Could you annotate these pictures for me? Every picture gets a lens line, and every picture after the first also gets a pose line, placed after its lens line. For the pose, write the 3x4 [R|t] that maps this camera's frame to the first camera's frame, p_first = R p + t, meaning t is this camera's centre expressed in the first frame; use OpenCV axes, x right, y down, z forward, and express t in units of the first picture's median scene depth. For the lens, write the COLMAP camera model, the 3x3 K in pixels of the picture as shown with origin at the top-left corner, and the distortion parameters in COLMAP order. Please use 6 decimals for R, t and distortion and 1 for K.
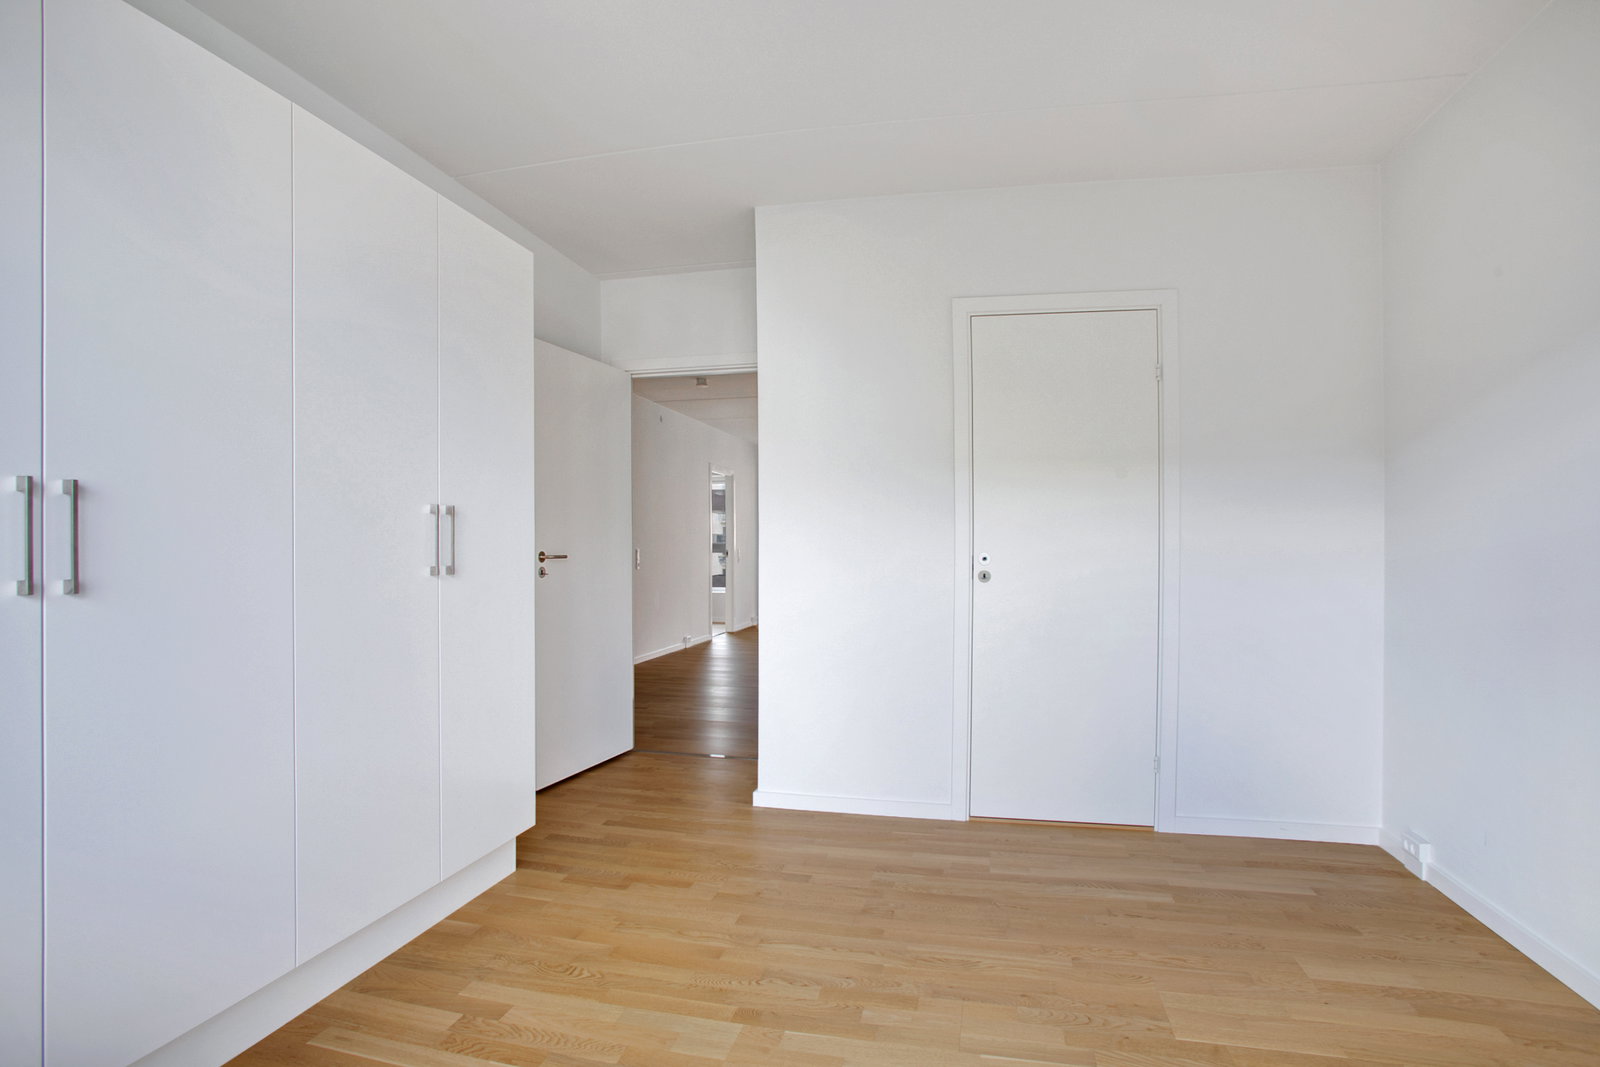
lens RADIAL K [[839.3, 0, 798.2], [0, 839.3, 540.8], [0, 0, 1]] dist [-0.024957, -0.000507]
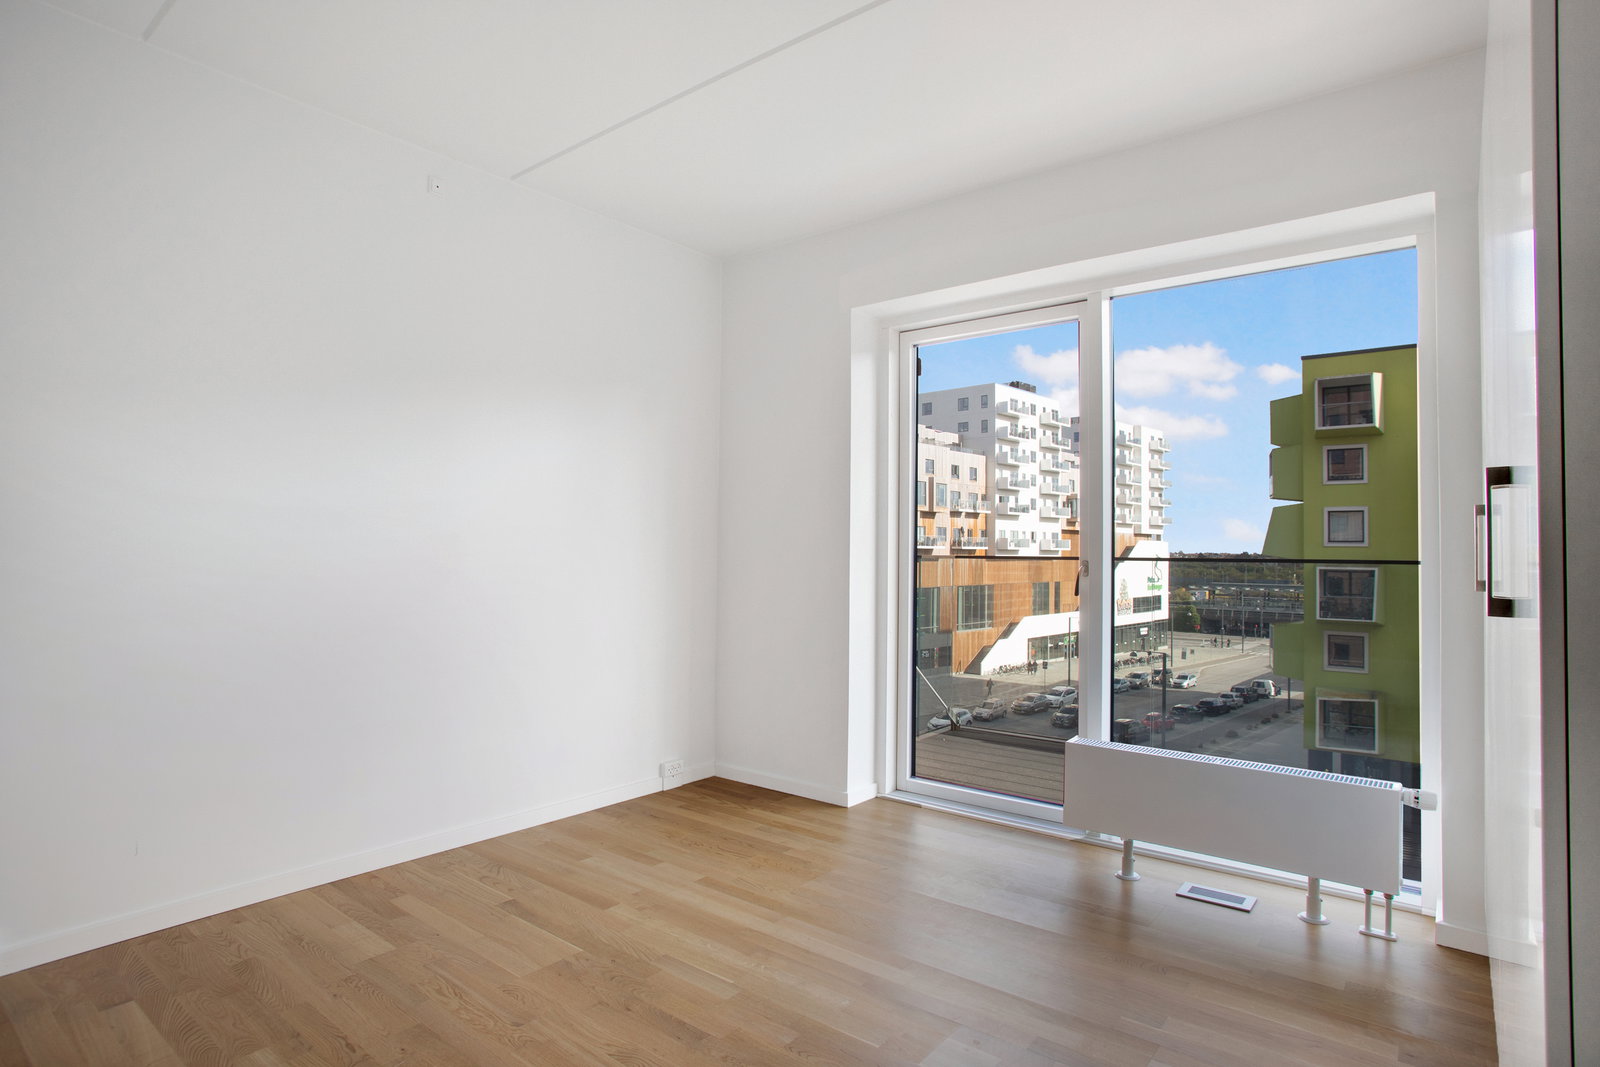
lens RADIAL K [[839.3, 0, 802.2], [0, 839.3, 535.4], [0, 0, 1]] dist [-0.024957, -0.000507]
pose [[-0.904371, -0.000674, 0.426747, -0.325528], [-0.008385, 0.999834, -0.016189, -0.000560], [-0.426665, -0.018219, -0.904226, 1.756275]]
